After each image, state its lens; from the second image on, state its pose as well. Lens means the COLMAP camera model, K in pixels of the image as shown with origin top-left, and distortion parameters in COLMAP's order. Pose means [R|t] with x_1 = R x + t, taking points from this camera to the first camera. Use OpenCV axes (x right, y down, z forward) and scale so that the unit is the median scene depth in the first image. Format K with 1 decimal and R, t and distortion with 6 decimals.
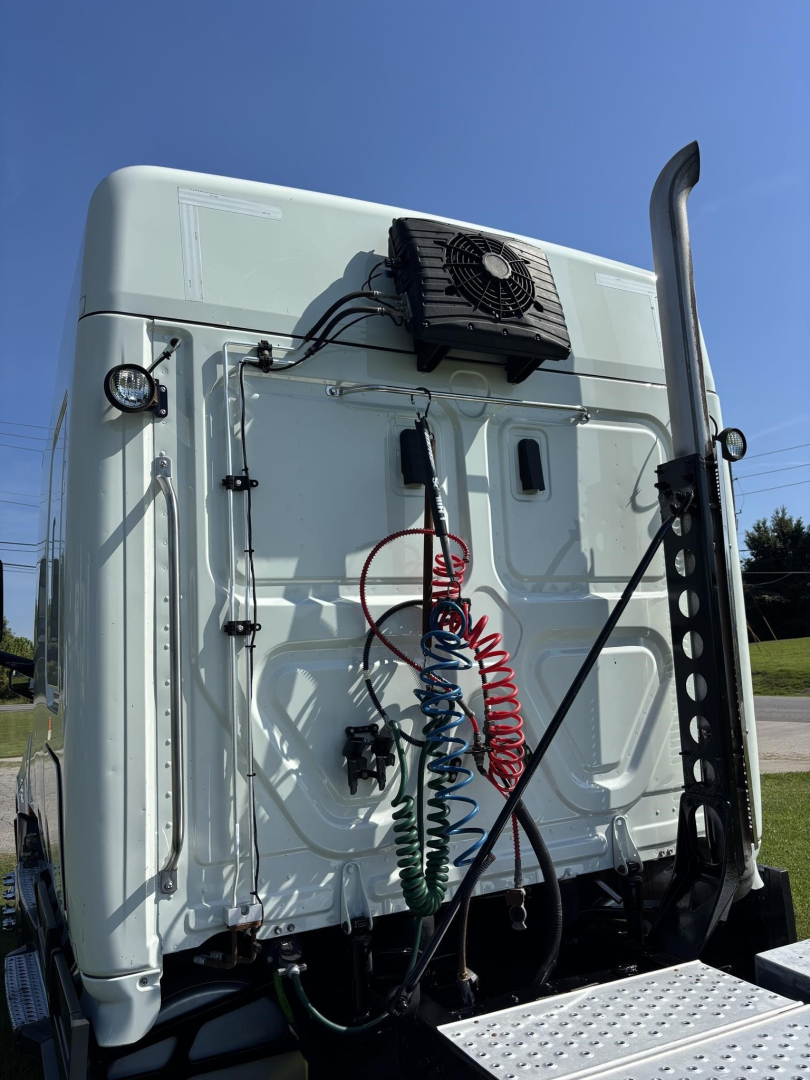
lens RADIAL K [[815.2, 0, 405.0], [0, 815.2, 540.0], [0, 0, 1]] dist [0.046463, -0.047640]
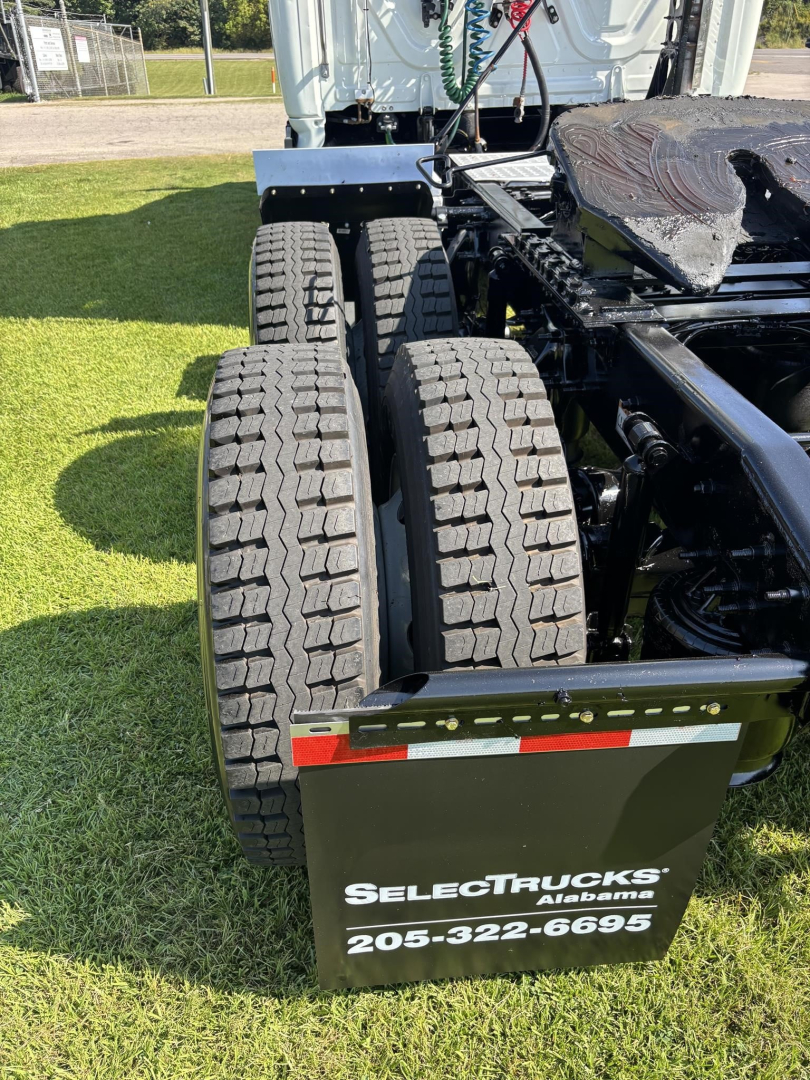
lens RADIAL K [[815.2, 0, 405.0], [0, 815.2, 540.0], [0, 0, 1]] dist [0.046463, -0.047640]
pose [[0.927601, 0.218401, -0.303080, 0.597228], [0.030544, 0.764247, 0.644200, 0.018449], [0.372322, -0.606818, 0.702245, -0.794908]]
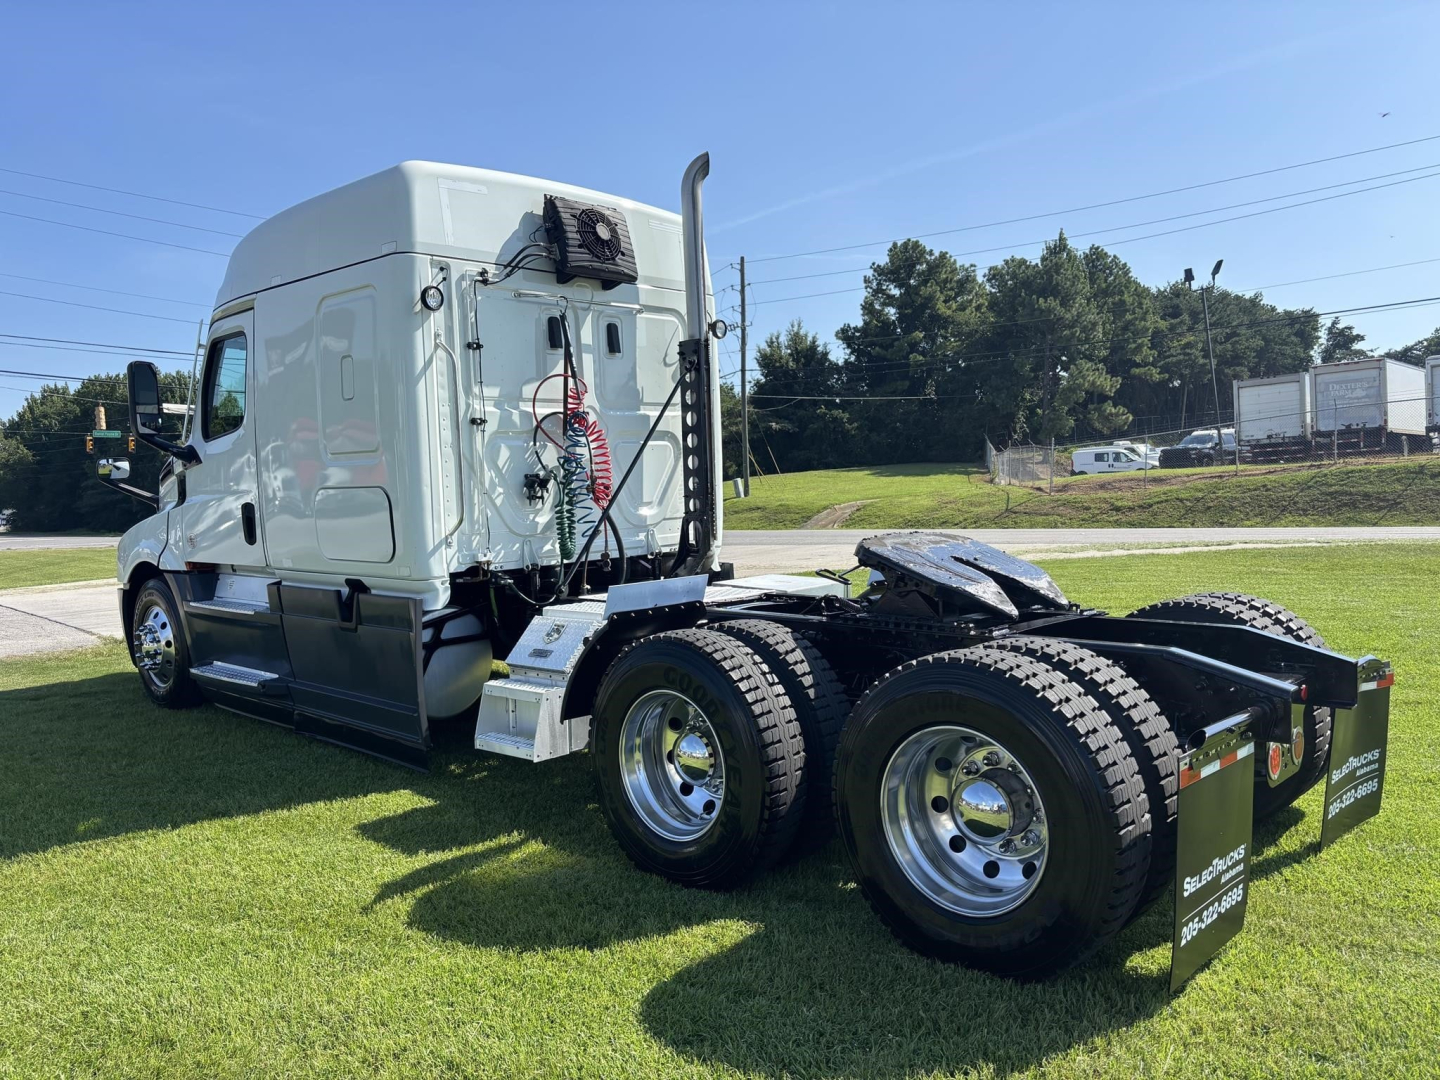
lens RADIAL K [[1086.9, 0, 720.0], [0, 1086.9, 540.0], [0, 0, 1]] dist [0.046463, -0.047640]
pose [[0.935003, -0.006540, 0.354580, -0.536640], [-0.053989, 0.985551, 0.160544, -0.058875], [-0.350506, -0.169253, 0.921140, -1.531904]]
